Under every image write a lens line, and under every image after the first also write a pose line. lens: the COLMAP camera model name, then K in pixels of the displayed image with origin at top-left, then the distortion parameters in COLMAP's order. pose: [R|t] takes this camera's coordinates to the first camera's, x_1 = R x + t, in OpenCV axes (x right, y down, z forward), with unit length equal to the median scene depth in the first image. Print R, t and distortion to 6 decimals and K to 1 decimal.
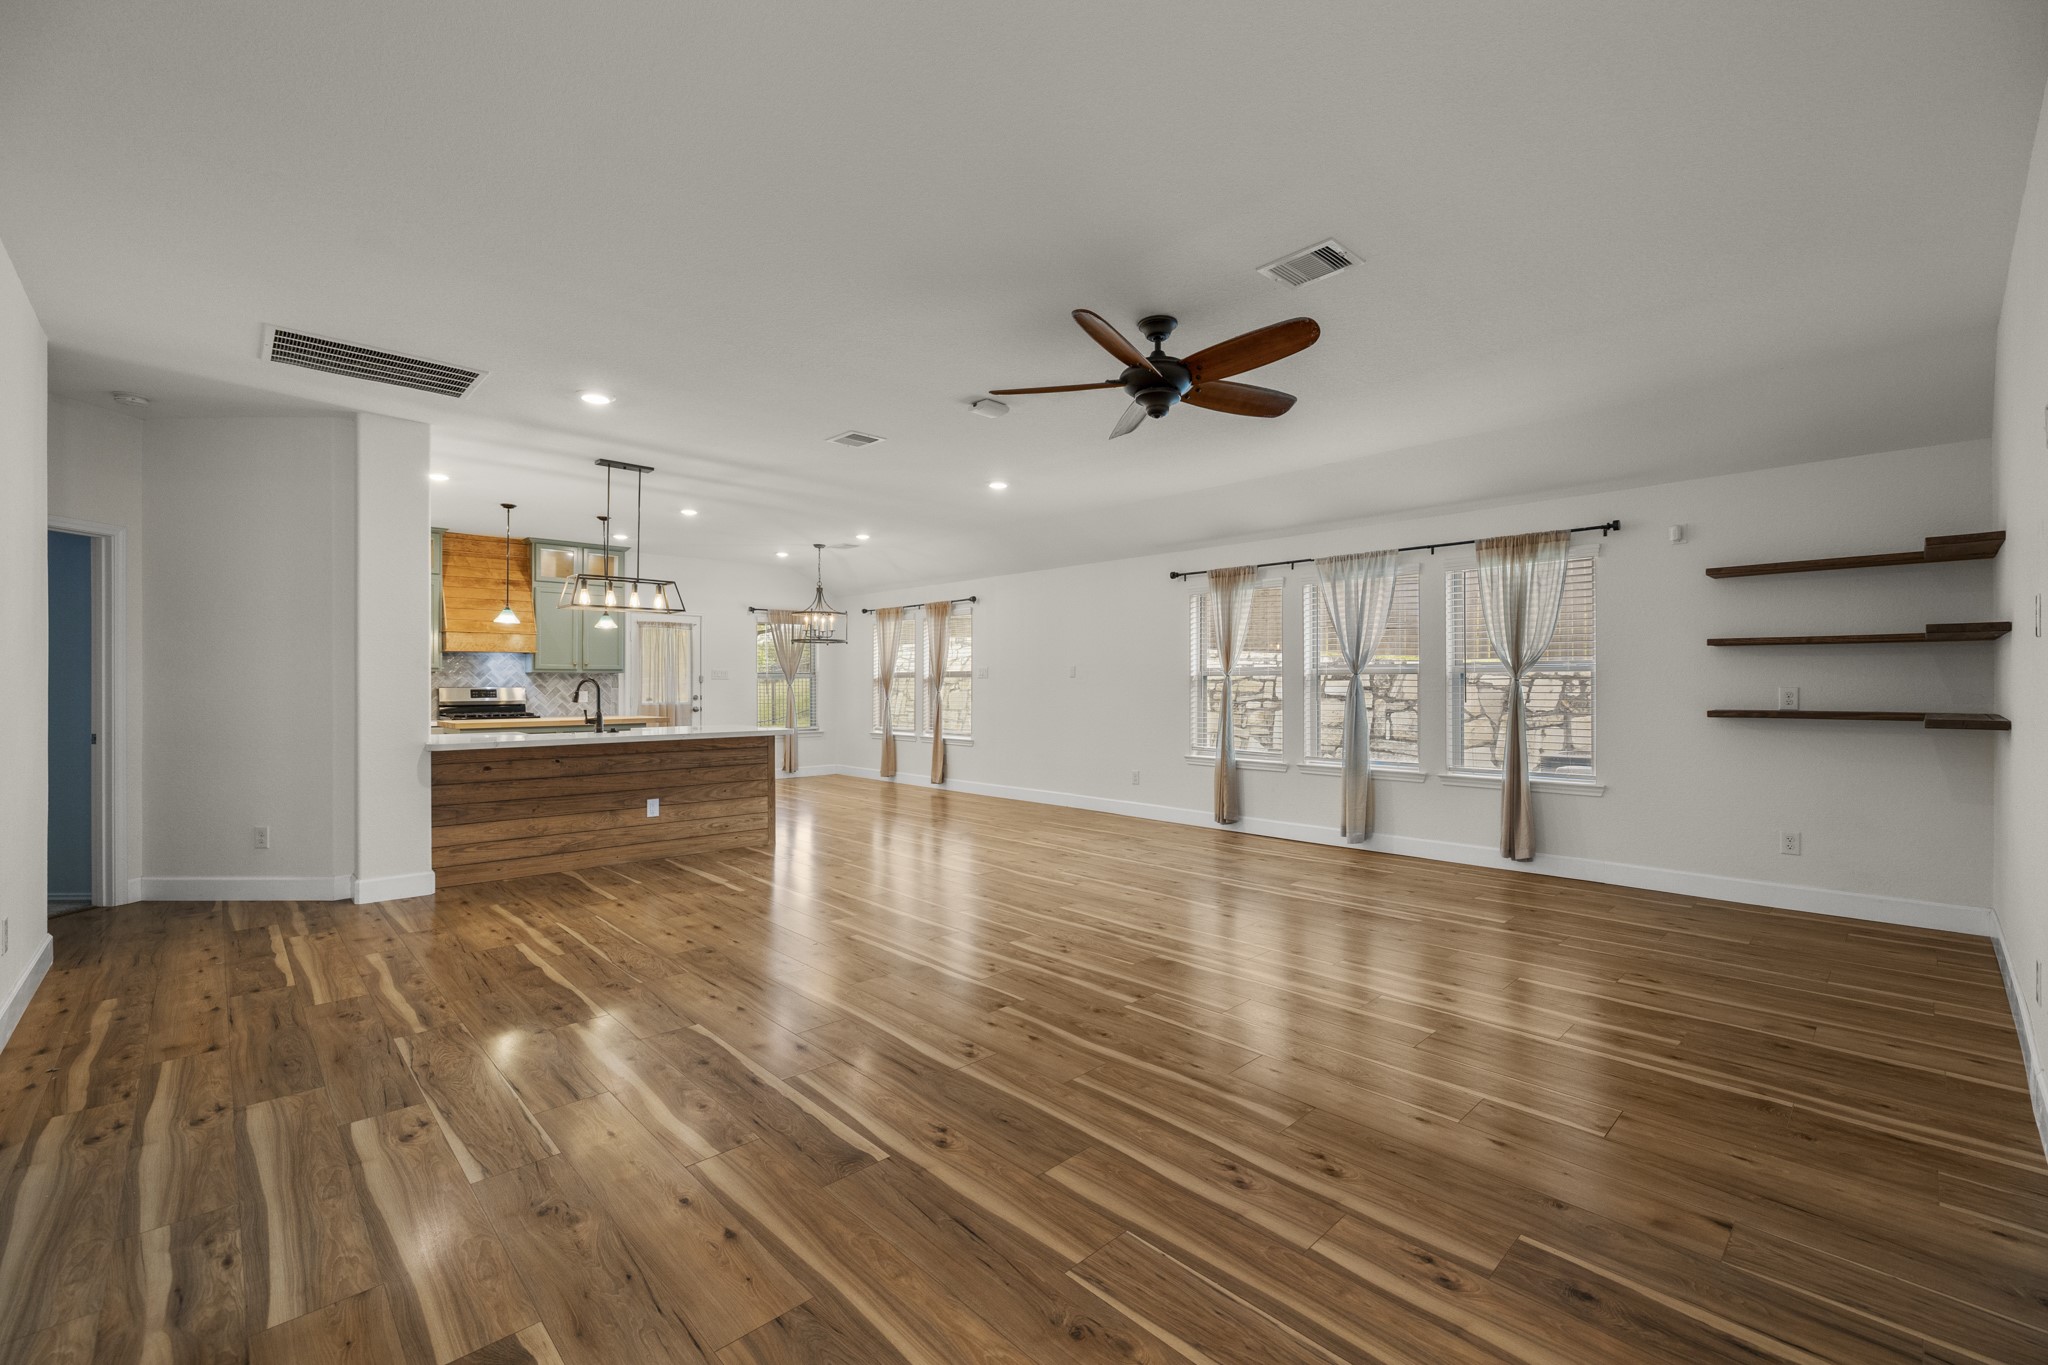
lens RADIAL K [[860.5, 0, 1038.1], [0, 860.5, 688.0], [0, 0, 1]] dist [0.002731, -0.002543]
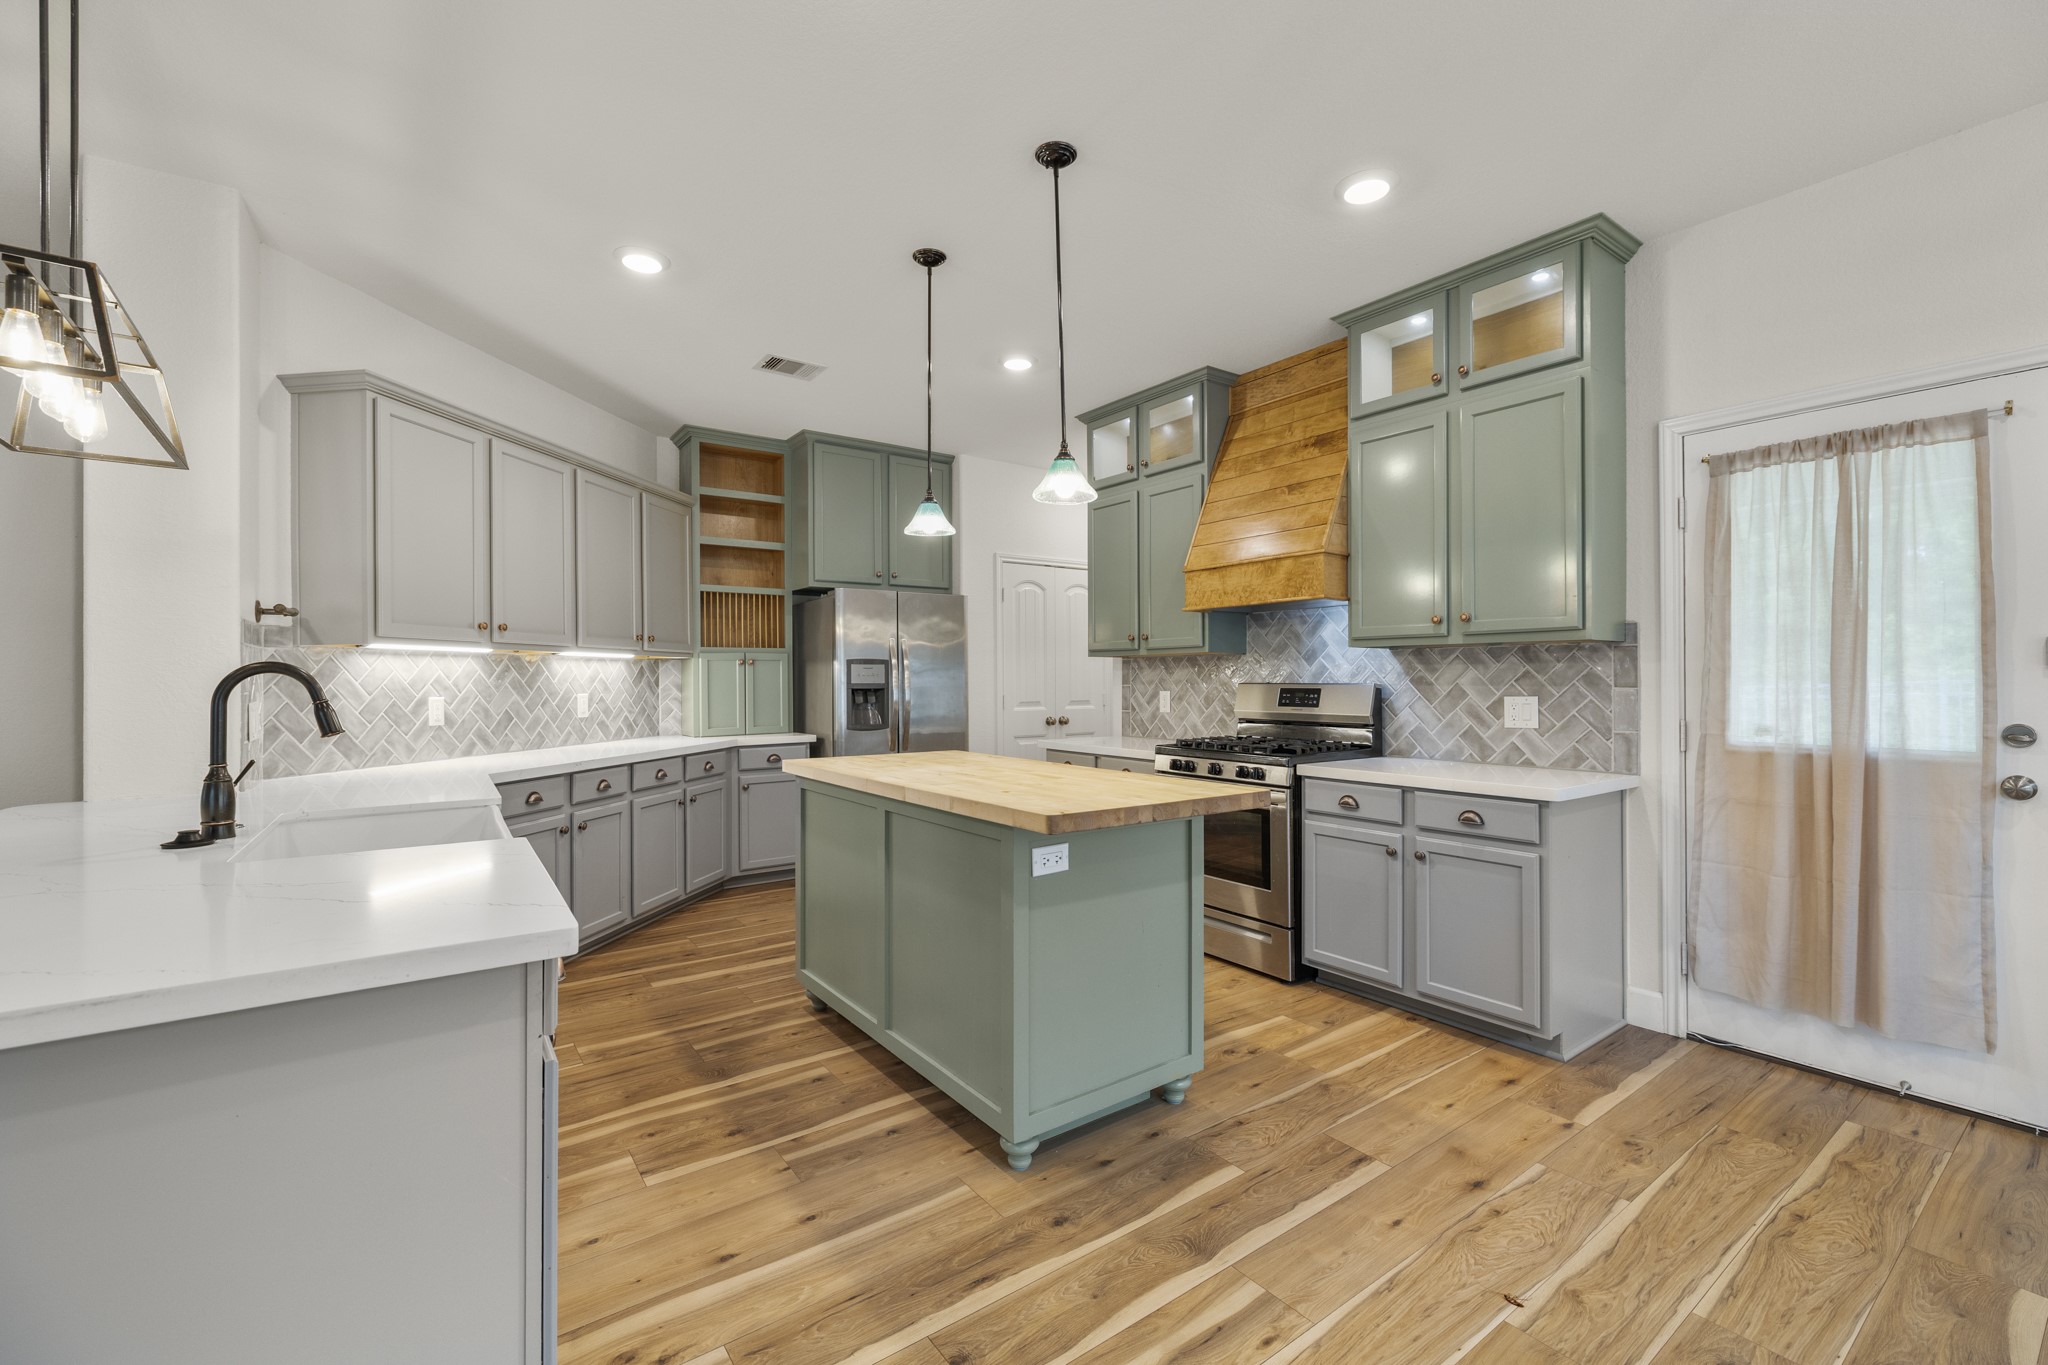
lens RADIAL K [[860.5, 0, 1025.2], [0, 860.5, 680.7], [0, 0, 1]] dist [0.002731, -0.002543]
pose [[-0.134010, 0.005361, -0.990966, -0.238245], [0.000058, 0.999985, 0.005402, -0.006896], [0.990980, 0.000666, -0.134008, 1.317745]]
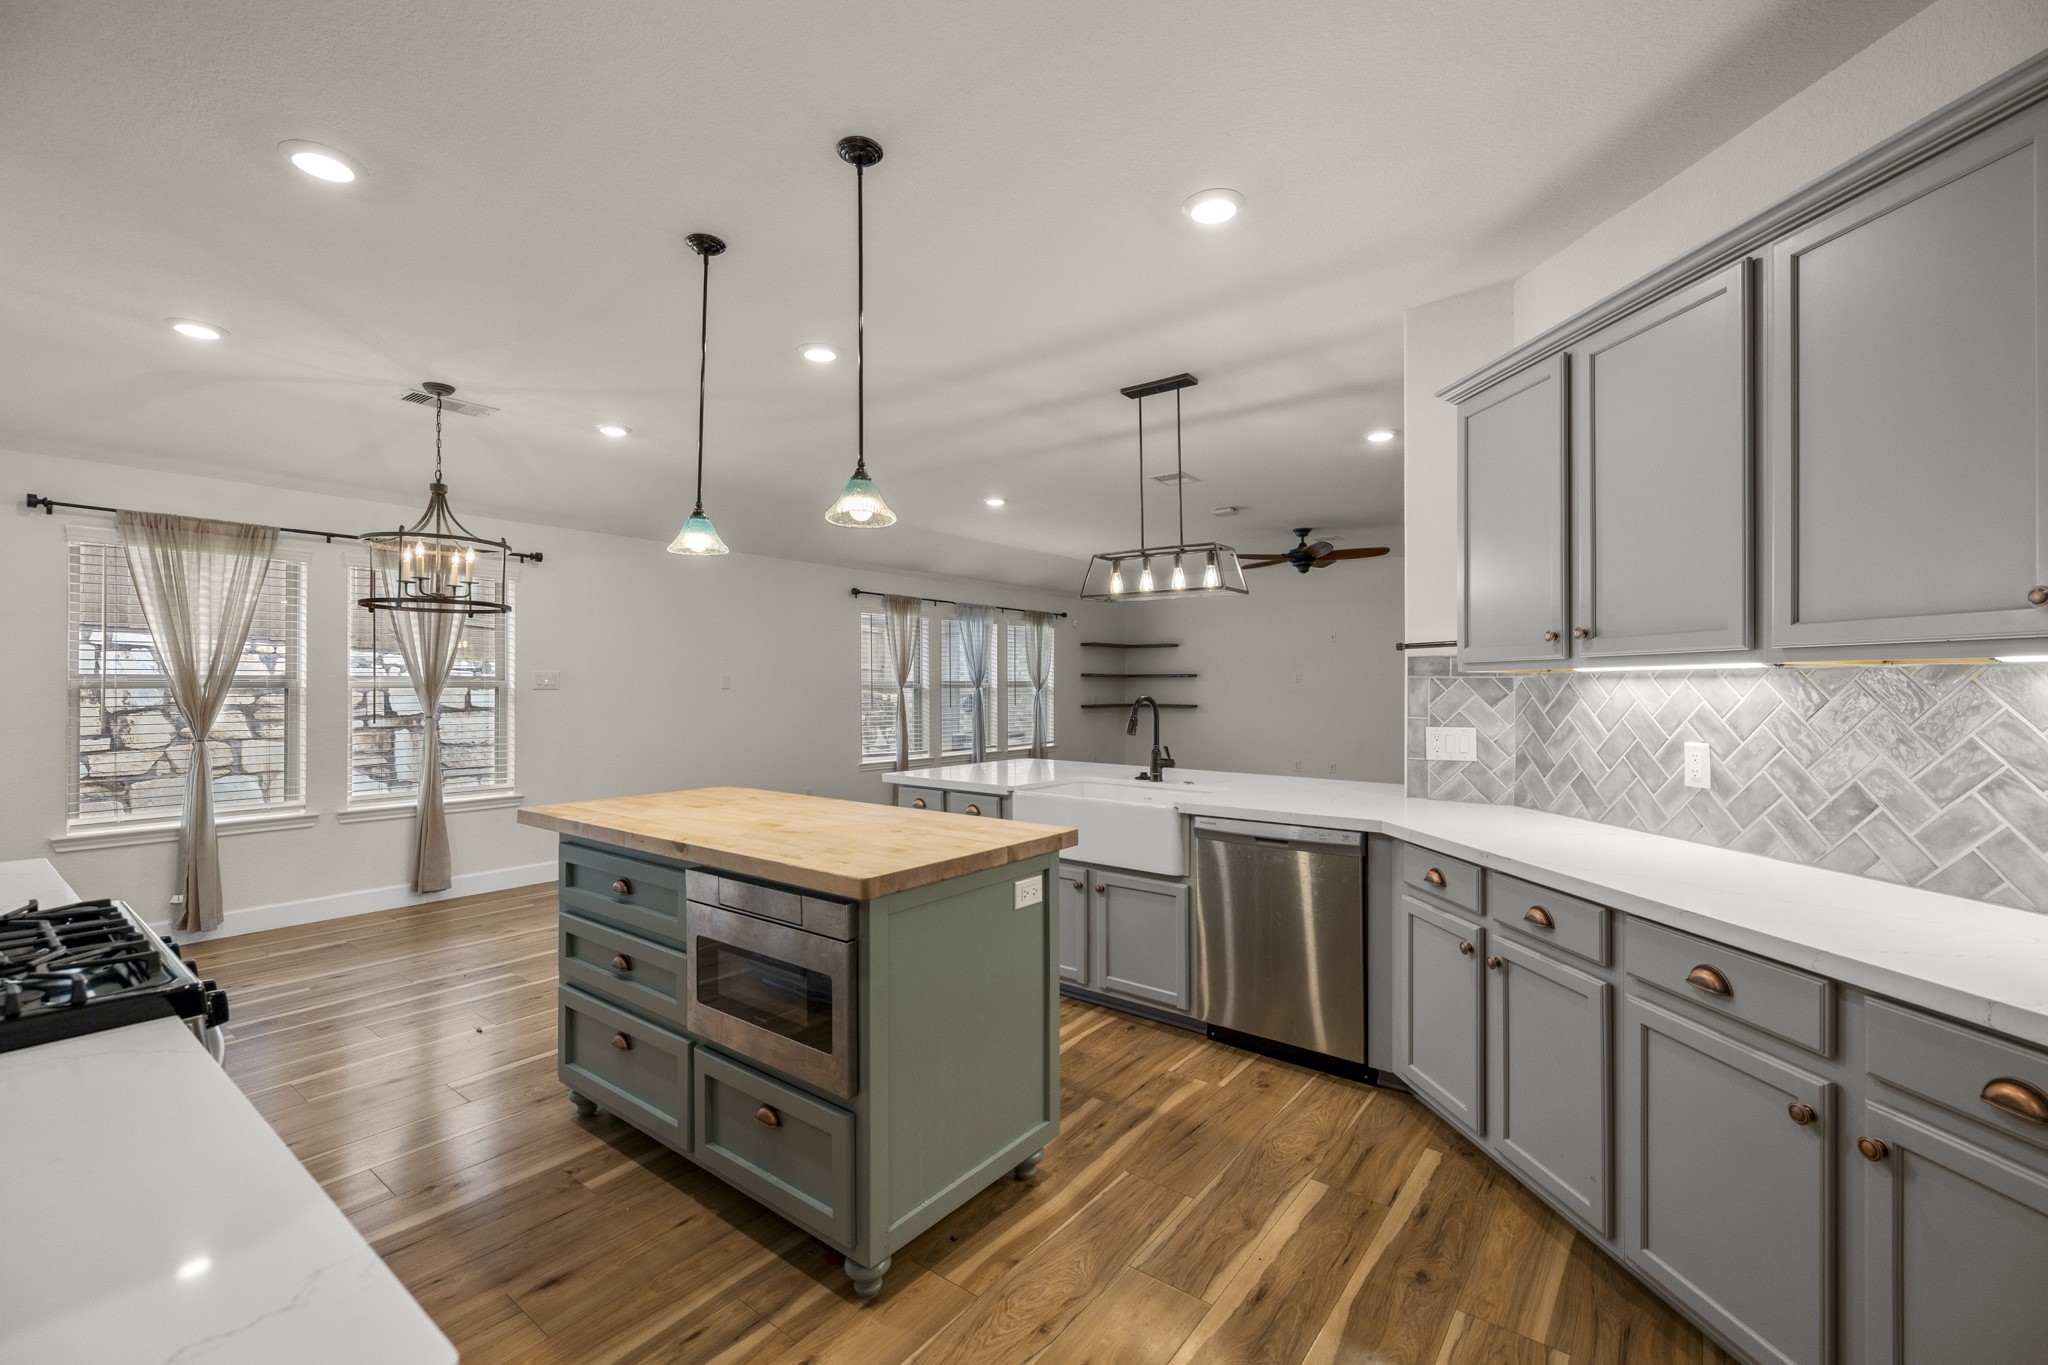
lens RADIAL K [[860.5, 0, 1025.2], [0, 860.5, 672.9], [0, 0, 1]] dist [0.002731, -0.002543]
pose [[-0.144980, 0.016438, 0.989298, -1.118697], [0.005041, 0.999861, -0.015875, -0.018582], [-0.989422, 0.002685, -0.145043, 1.177301]]
